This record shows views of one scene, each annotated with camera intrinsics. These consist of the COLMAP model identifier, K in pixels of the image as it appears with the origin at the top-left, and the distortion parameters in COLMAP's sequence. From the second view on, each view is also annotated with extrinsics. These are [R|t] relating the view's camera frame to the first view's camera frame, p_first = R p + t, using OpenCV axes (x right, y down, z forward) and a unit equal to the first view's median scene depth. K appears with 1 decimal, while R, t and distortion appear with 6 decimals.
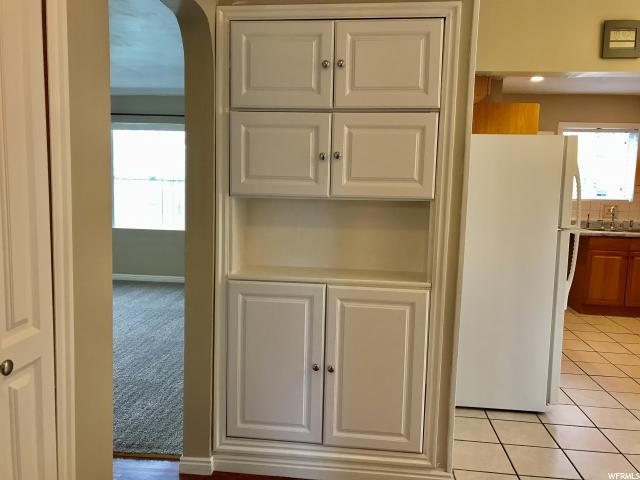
lens RADIAL K [[529.0, 0, 319.7], [0, 529.0, 234.6], [0, 0, 1]] dist [0.024407, -0.008127]
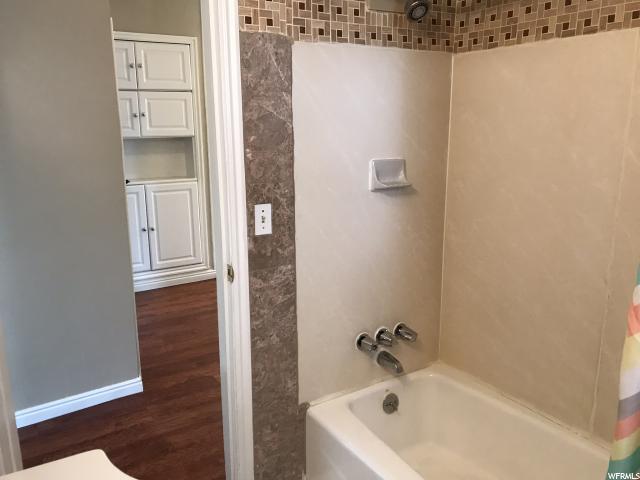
lens RADIAL K [[529.0, 0, 319.7], [0, 529.0, 240.6], [0, 0, 1]] dist [0.024407, -0.008127]
pose [[0.794054, -0.161762, 0.585928, -0.619654], [0.095715, 0.985188, 0.142275, 0.080667], [-0.600264, -0.056892, 0.797776, -0.875613]]
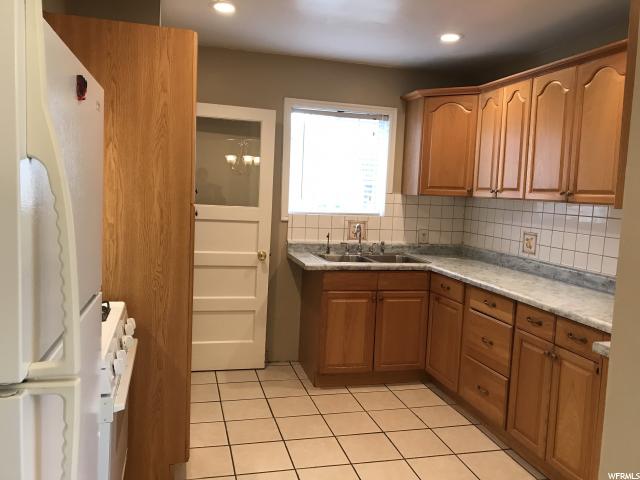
lens RADIAL K [[529.0, 0, 320.2], [0, 529.0, 235.8], [0, 0, 1]] dist [0.024407, -0.008127]
pose [[0.935960, -0.020138, 0.351531, 0.652848], [0.020974, 0.999779, 0.001431, -0.096211], [-0.351482, 0.006033, 0.936175, 0.928541]]
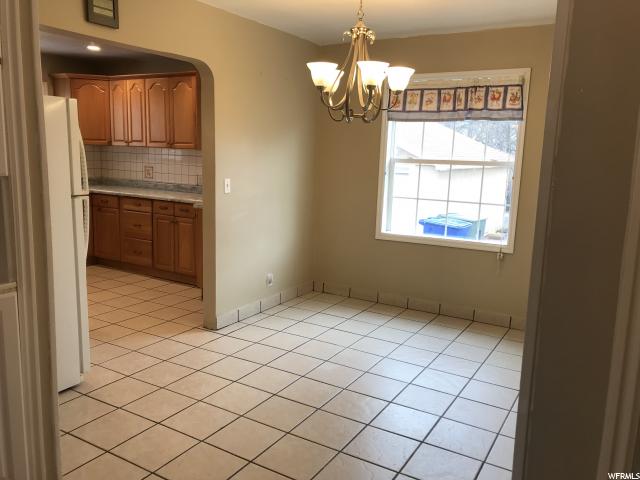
lens RADIAL K [[529.0, 0, 317.7], [0, 529.0, 238.1], [0, 0, 1]] dist [0.024407, -0.008127]
pose [[0.433906, -0.163380, 0.886021, -0.285276], [0.075442, 0.986555, 0.144973, -0.055329], [-0.897794, 0.003938, 0.440398, 0.223369]]
